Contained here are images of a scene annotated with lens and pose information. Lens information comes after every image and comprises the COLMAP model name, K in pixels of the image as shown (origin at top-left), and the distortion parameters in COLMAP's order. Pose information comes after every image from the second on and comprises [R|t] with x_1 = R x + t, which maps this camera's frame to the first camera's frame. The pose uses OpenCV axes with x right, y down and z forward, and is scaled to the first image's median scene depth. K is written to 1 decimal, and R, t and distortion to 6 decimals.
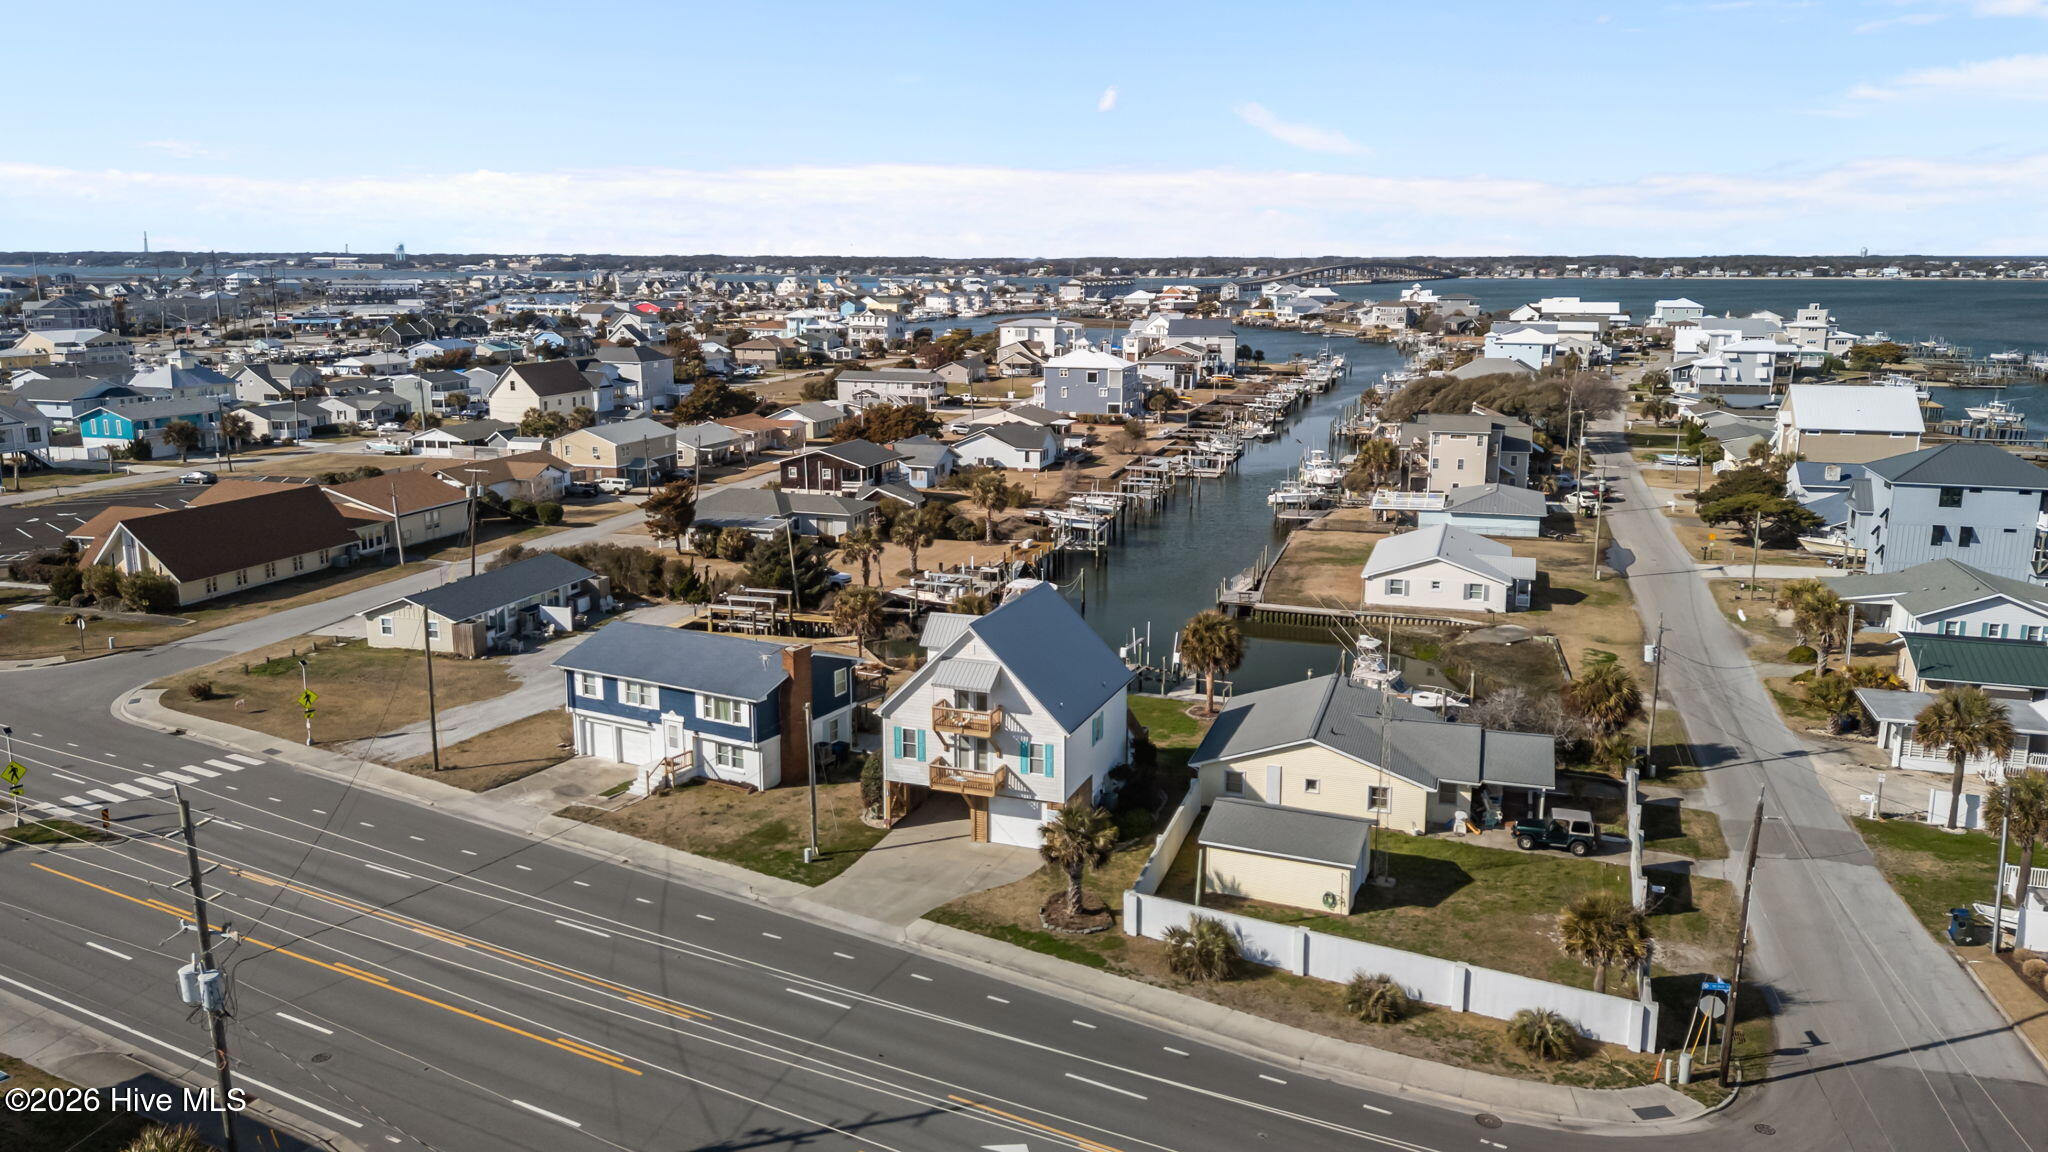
lens RADIAL K [[1534.3, 0, 1035.0], [0, 1534.3, 577.8], [0, 0, 1]] dist [0.096372, -0.110921]
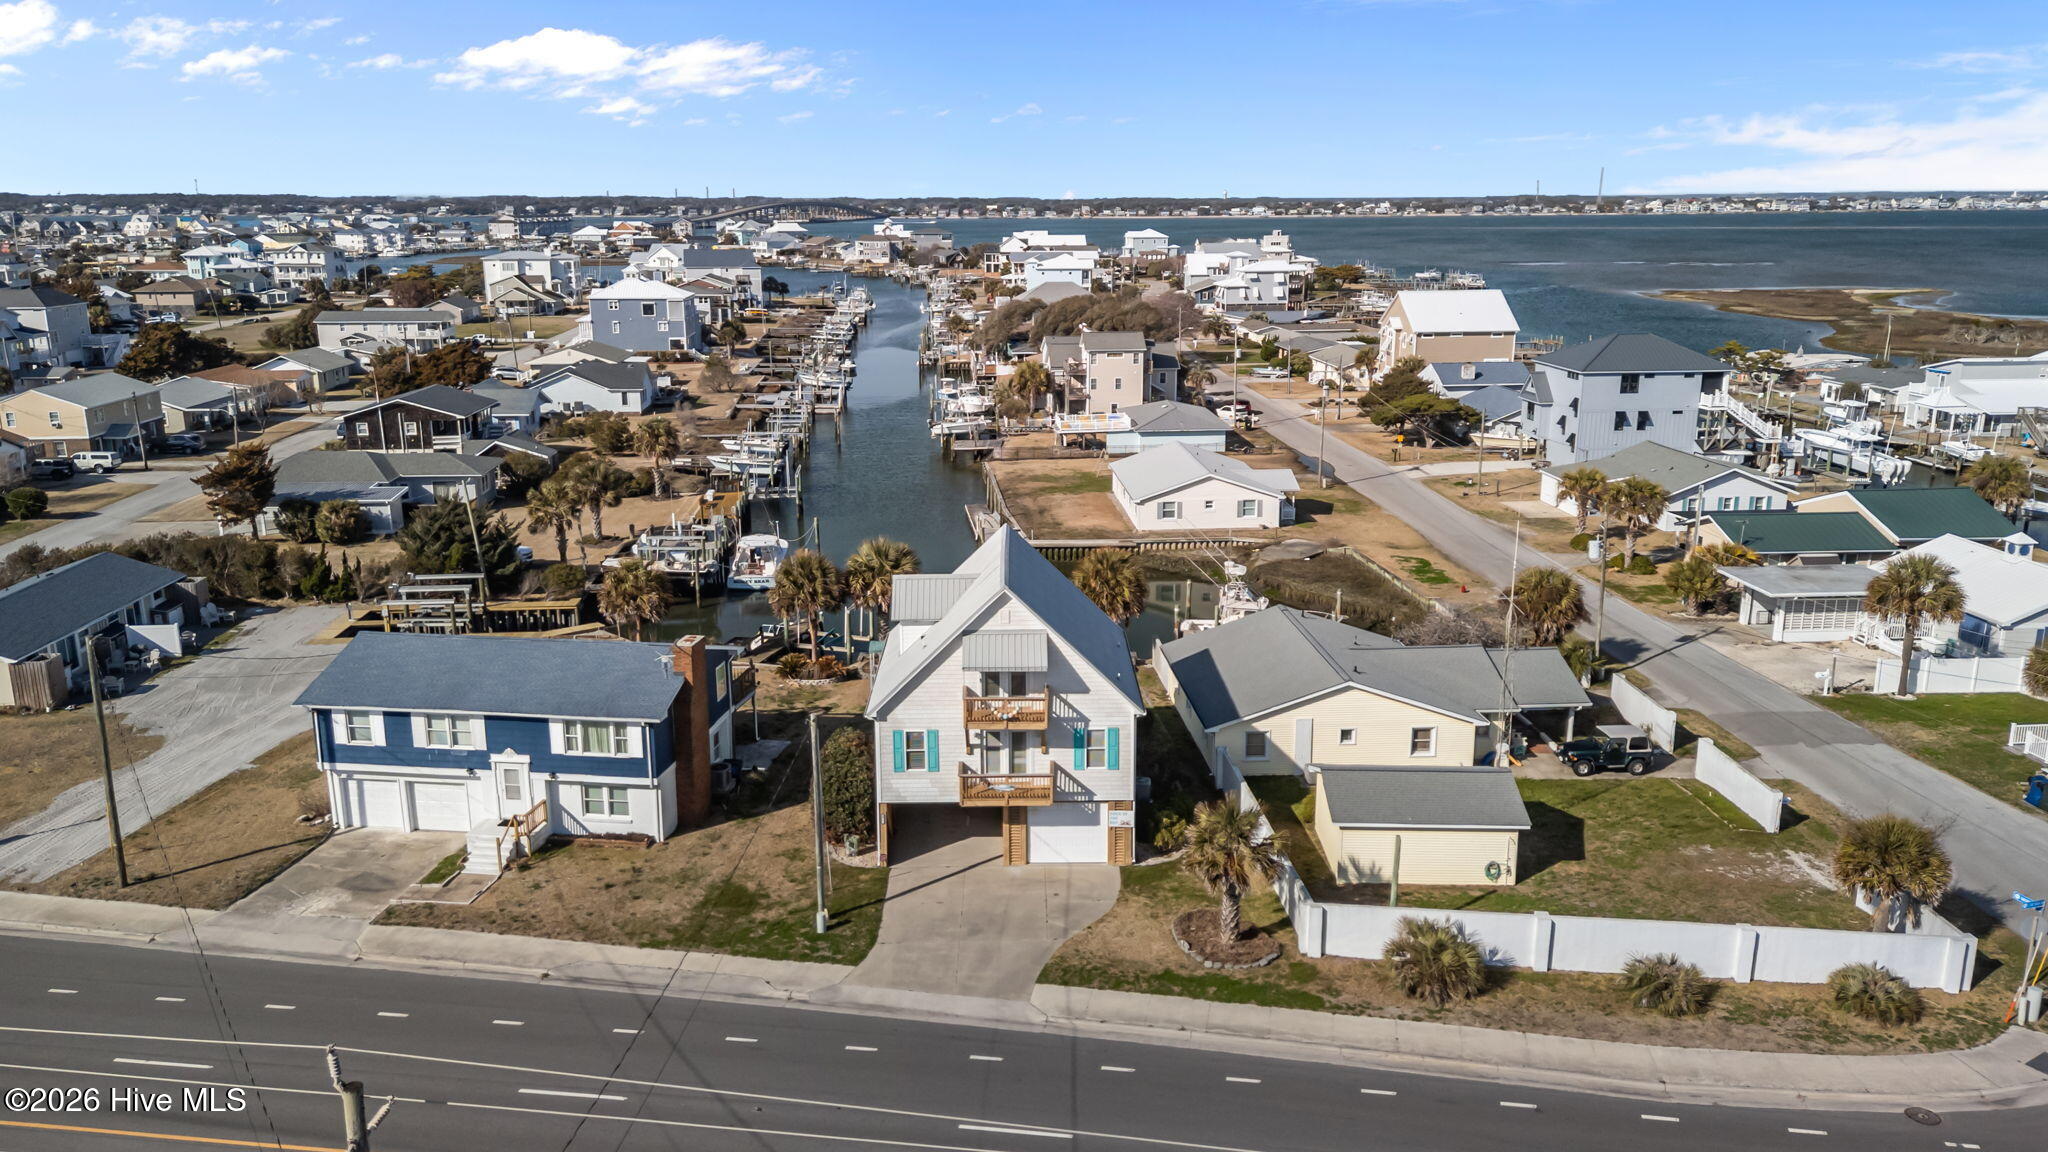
lens RADIAL K [[1534.3, 0, 1035.0], [0, 1534.3, 577.8], [0, 0, 1]] dist [0.096372, -0.110921]
pose [[0.929517, -0.092641, 0.356953, -0.196325], [0.080486, 0.995561, 0.048792, -0.005413], [-0.359889, -0.016623, 0.932847, 0.191512]]
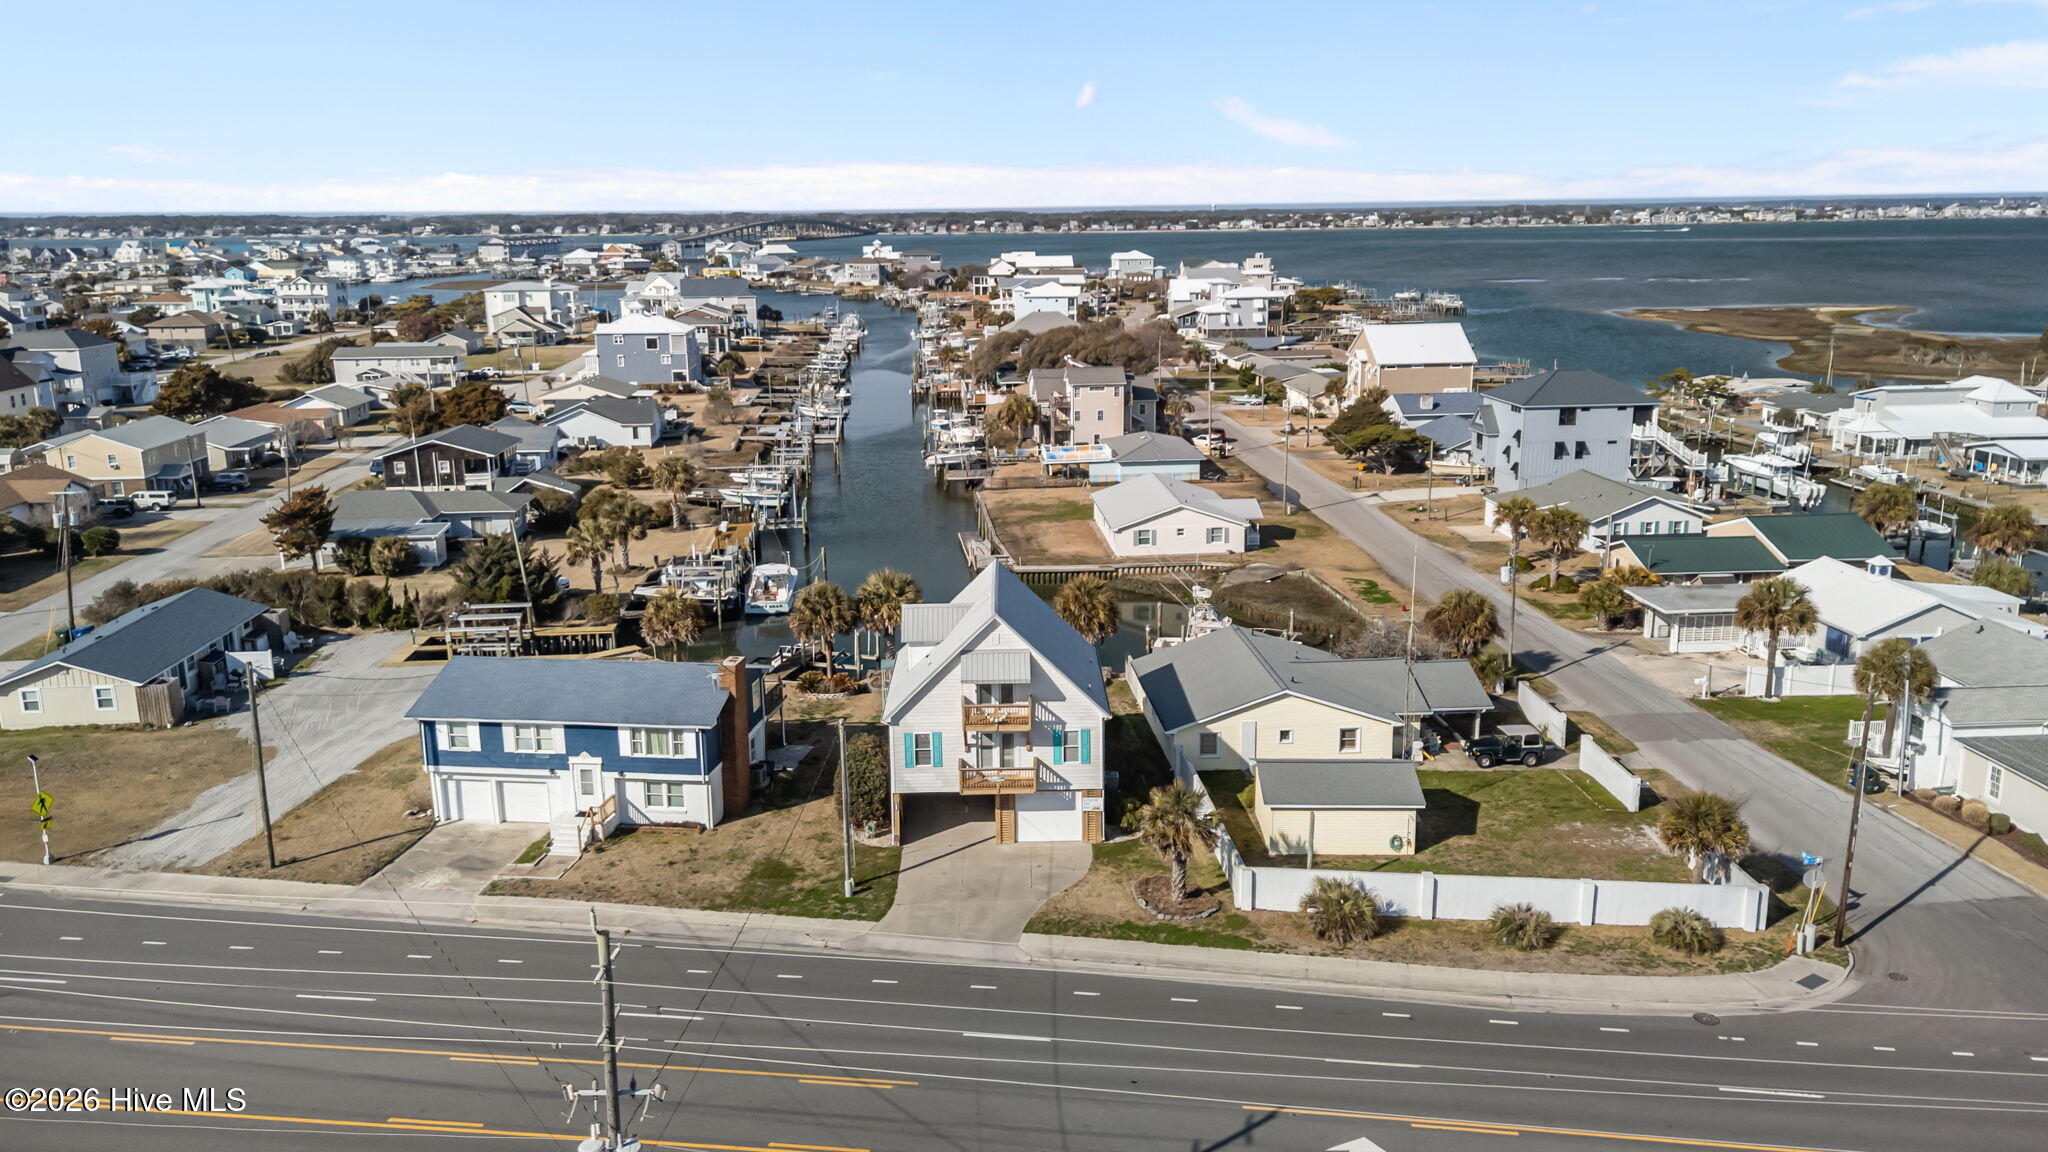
lens RADIAL K [[1560.6, 0, 1038.3], [0, 1560.6, 579.1], [0, 0, 1]] dist [0.096428, -0.119898]
pose [[0.925972, -0.098078, 0.364631, -0.236759], [0.089359, 0.995165, 0.040751, -0.016679], [-0.366865, -0.005151, 0.930260, 0.076564]]
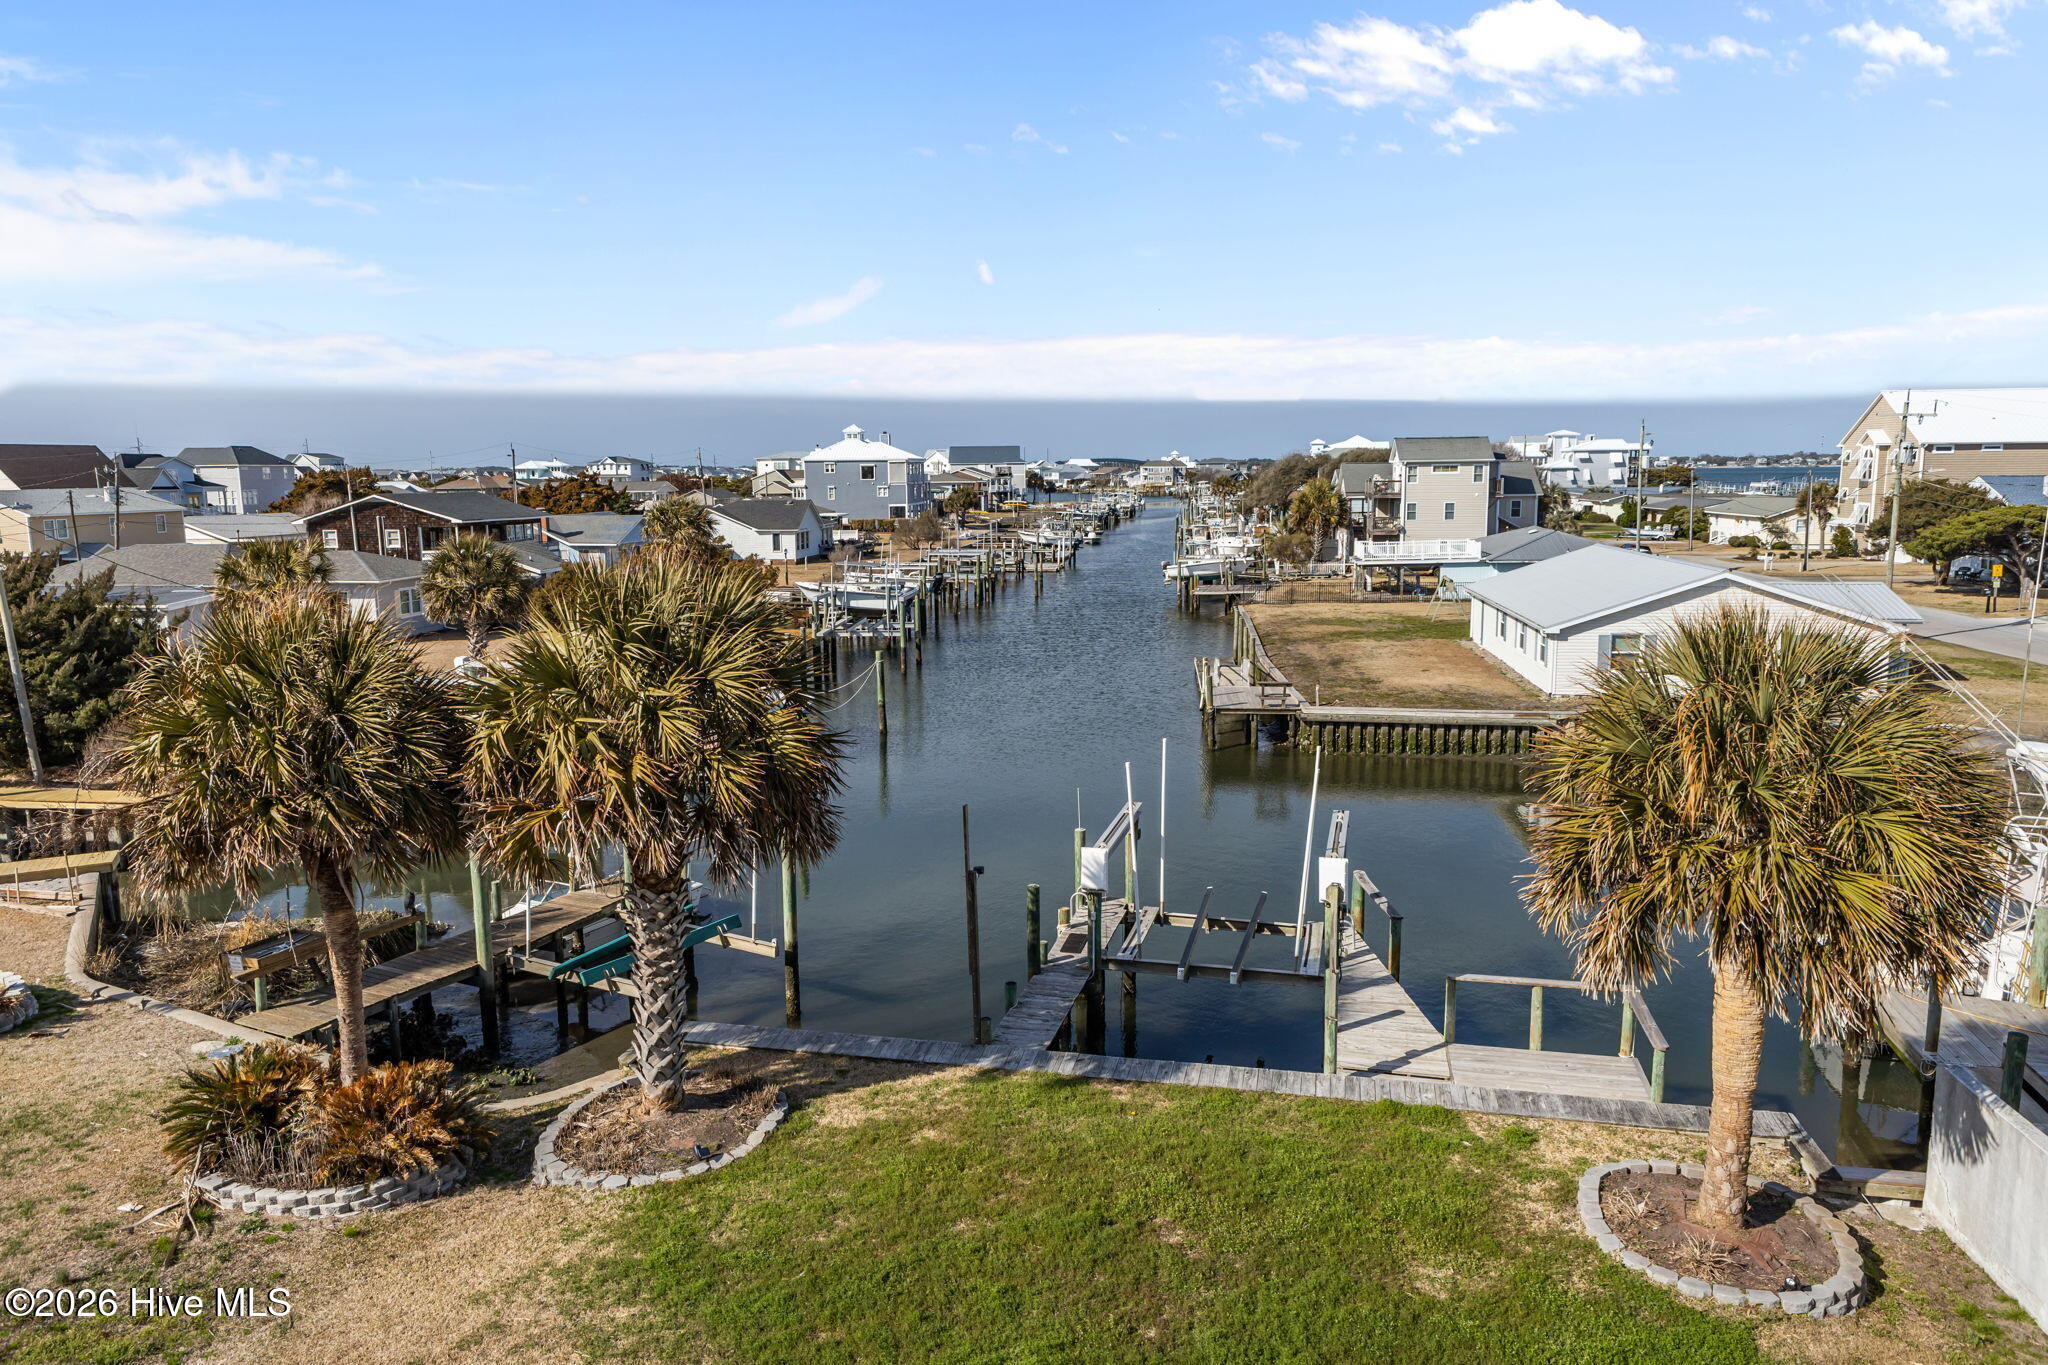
lens RADIAL K [[1322.6, 0, 1025.5], [0, 1322.6, 680.7], [0, 0, 1]] dist [0.006982, -0.000194]
pose [[0.986699, -0.038311, 0.157980, 0.015302], [0.047243, 0.997467, -0.053175, 0.028703], [-0.155543, 0.059931, 0.986010, 0.754537]]
